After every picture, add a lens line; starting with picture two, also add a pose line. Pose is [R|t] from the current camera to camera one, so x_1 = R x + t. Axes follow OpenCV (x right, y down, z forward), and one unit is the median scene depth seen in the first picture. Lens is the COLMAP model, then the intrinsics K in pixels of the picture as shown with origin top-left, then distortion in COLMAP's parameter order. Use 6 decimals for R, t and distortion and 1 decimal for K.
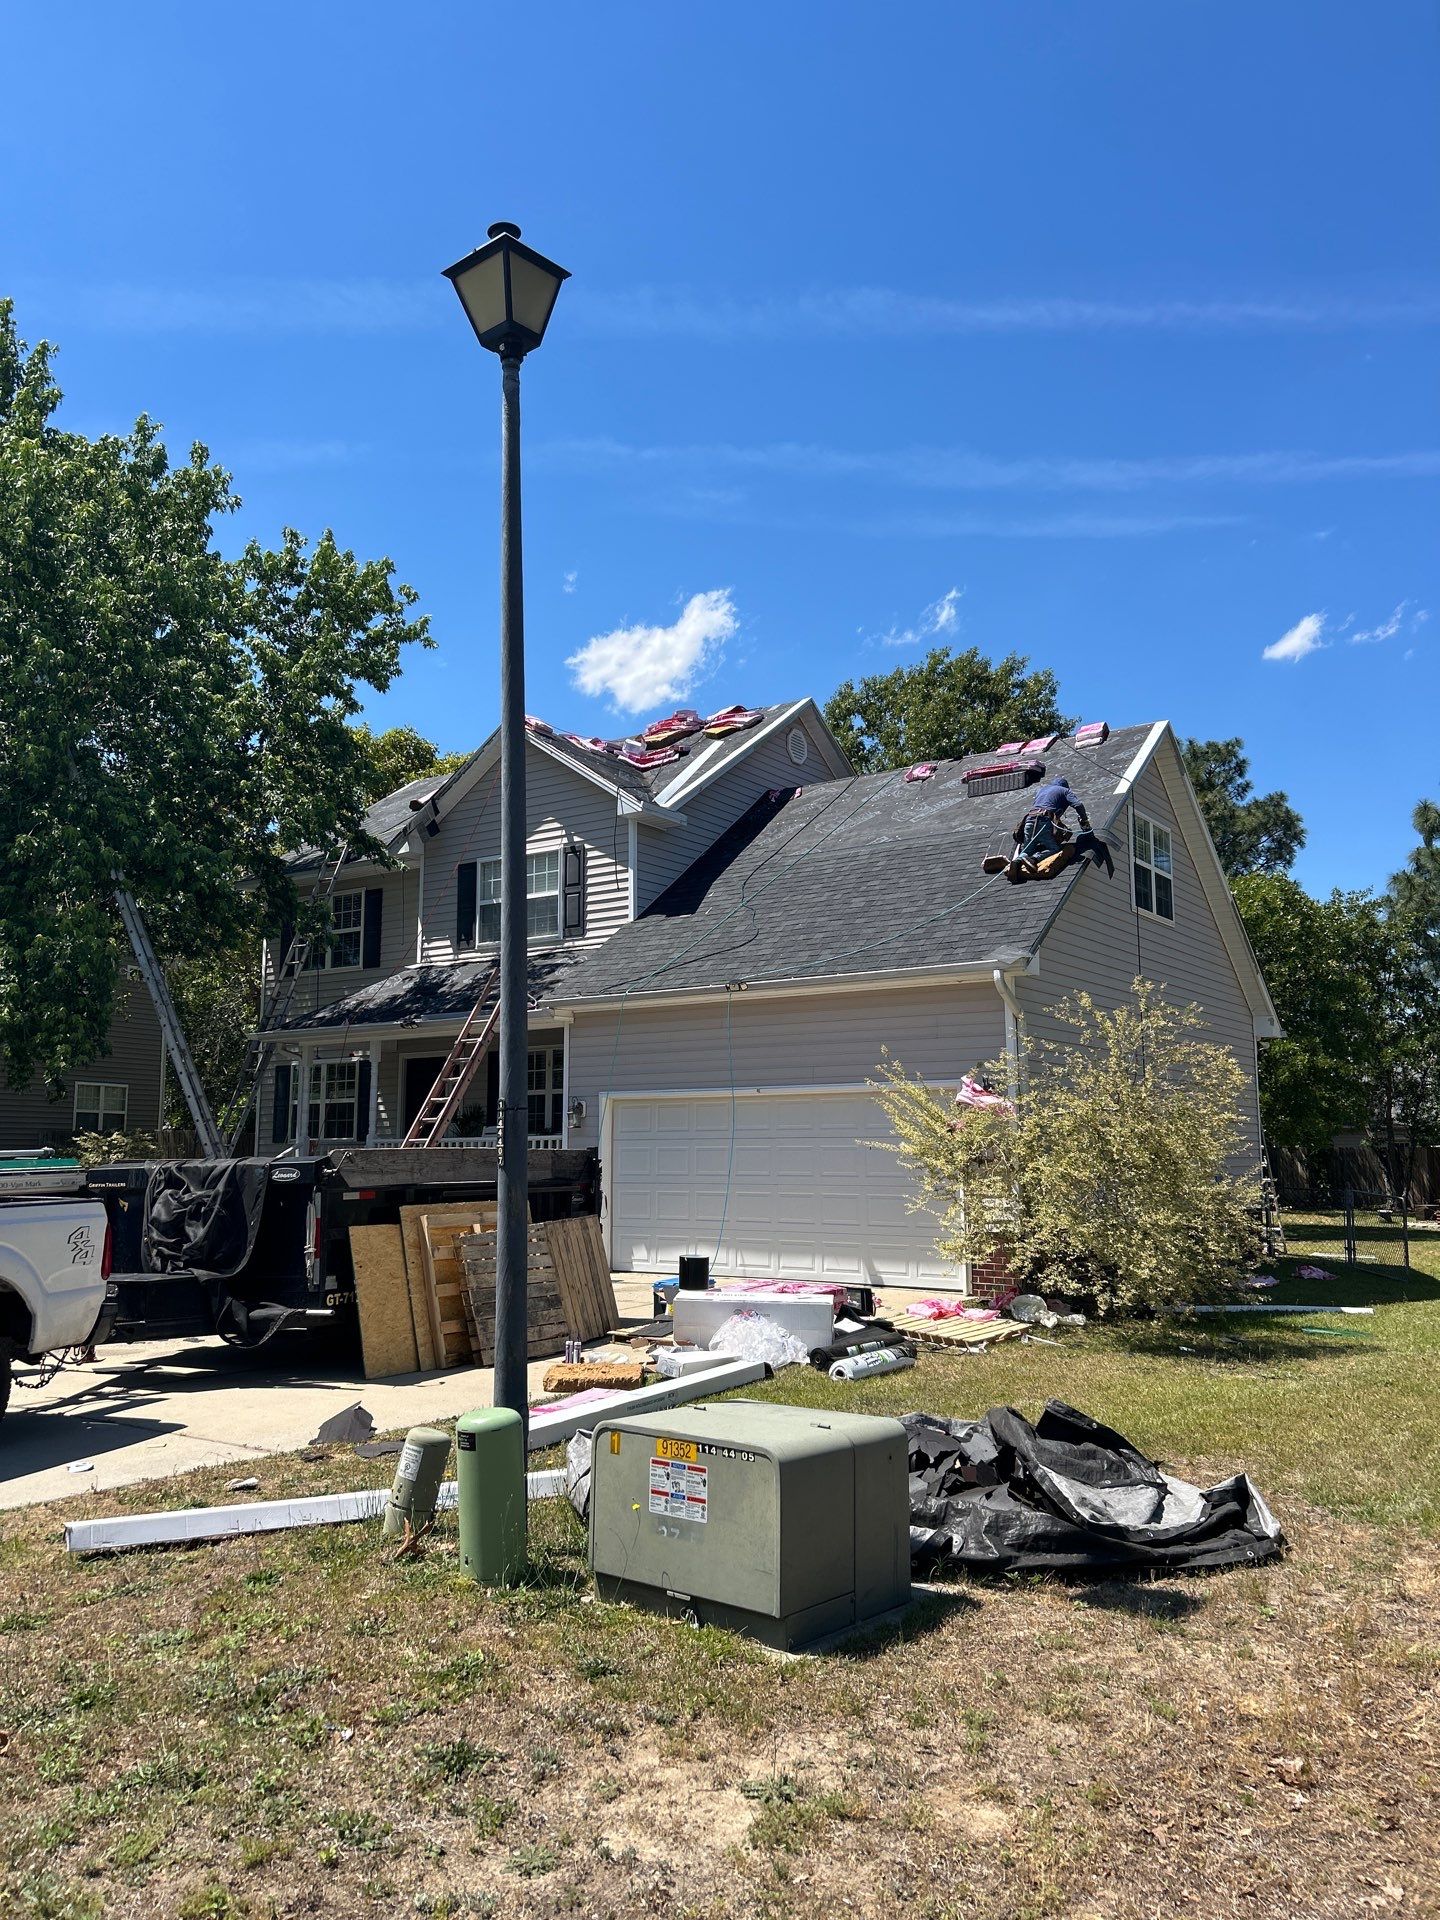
lens RADIAL K [[1427.5, 0, 736.7], [0, 1427.5, 990.1], [0, 0, 1]] dist [0.067559, -0.002765]
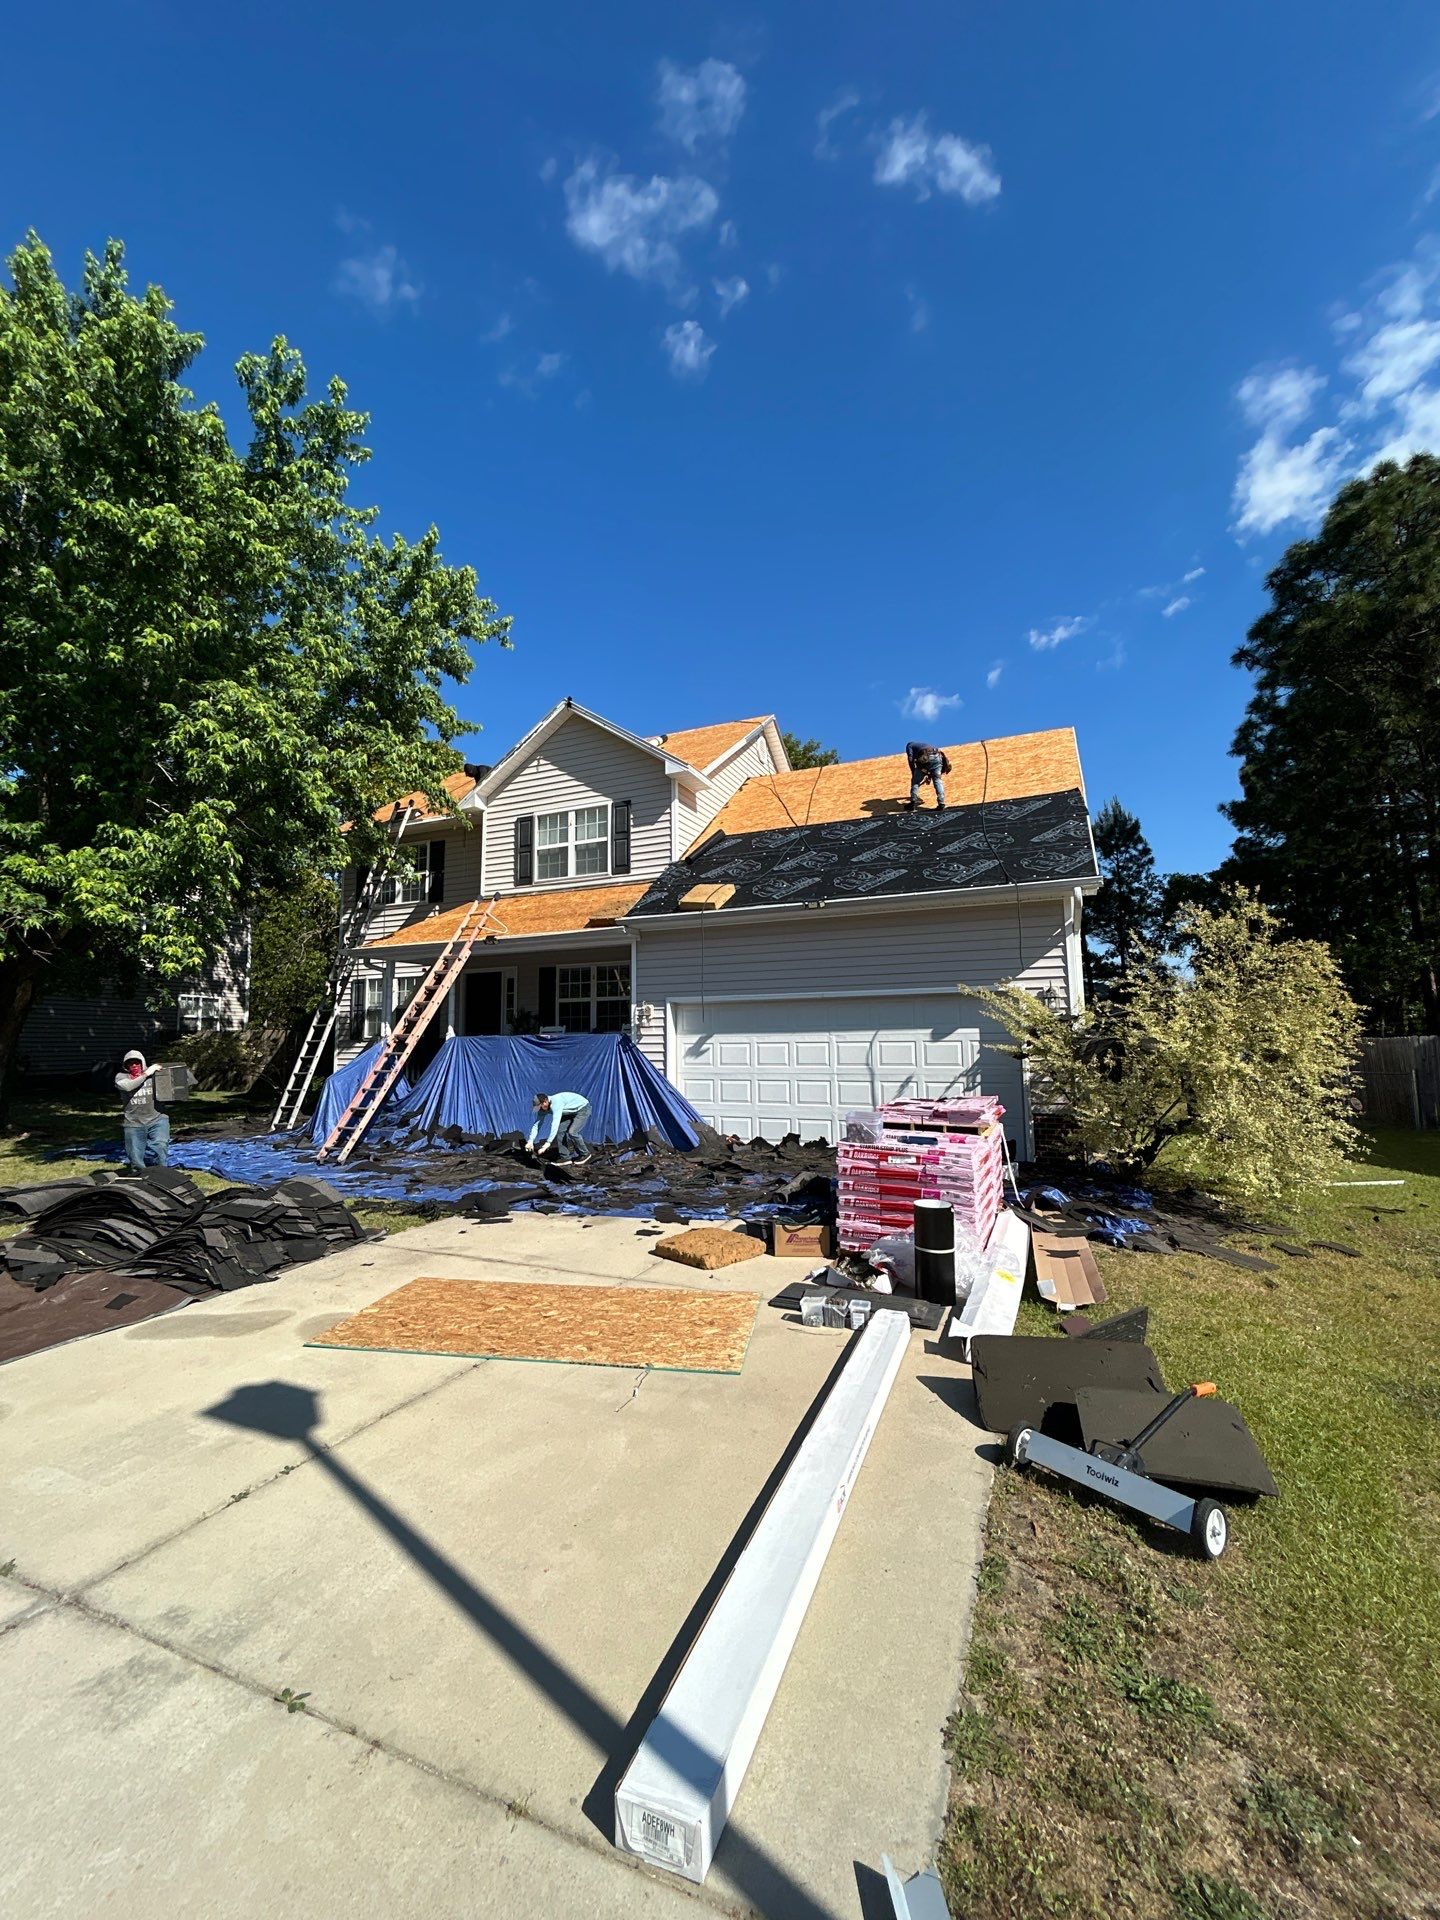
lens RADIAL K [[787.7, 0, 719.6], [0, 787.7, 959.6], [0, 0, 1]] dist [0.000083, -0.000232]
pose [[0.984050, 0.012216, 0.177474, -0.160425], [-0.013866, 0.999871, 0.008064, 0.032162], [-0.177353, -0.010396, 0.984092, 0.327197]]
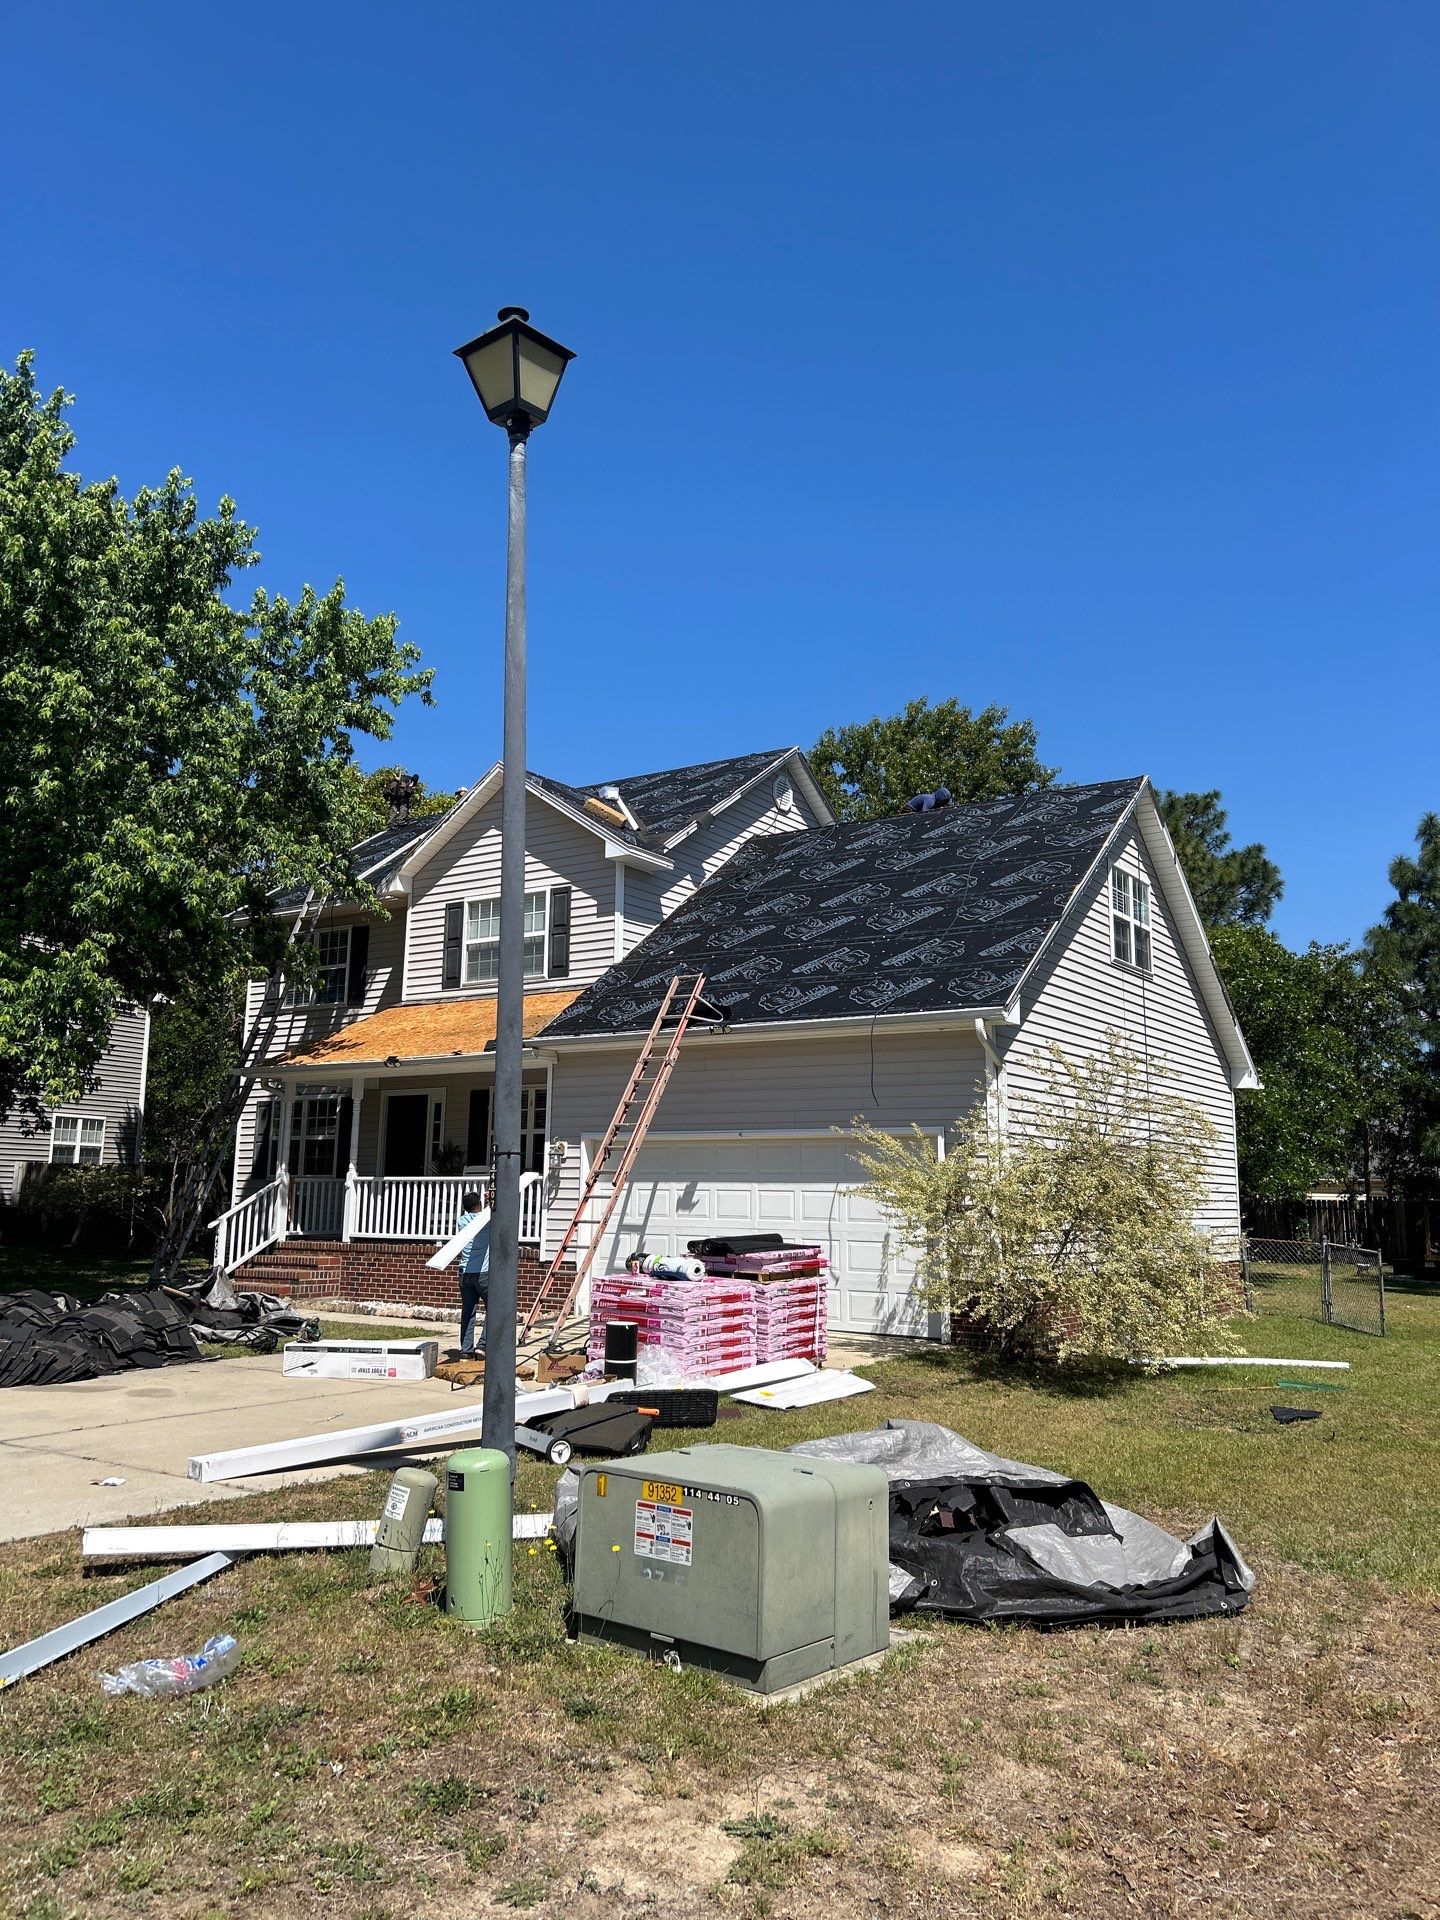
lens RADIAL K [[1431.9, 0, 727.4], [0, 1431.9, 963.2], [0, 0, 1]] dist [0.056157, -0.004926]
pose [[0.999840, 0.016586, 0.006658, -0.002315], [-0.016260, 0.998792, -0.046366, -0.002557], [-0.007419, 0.046251, 0.998902, -0.011628]]
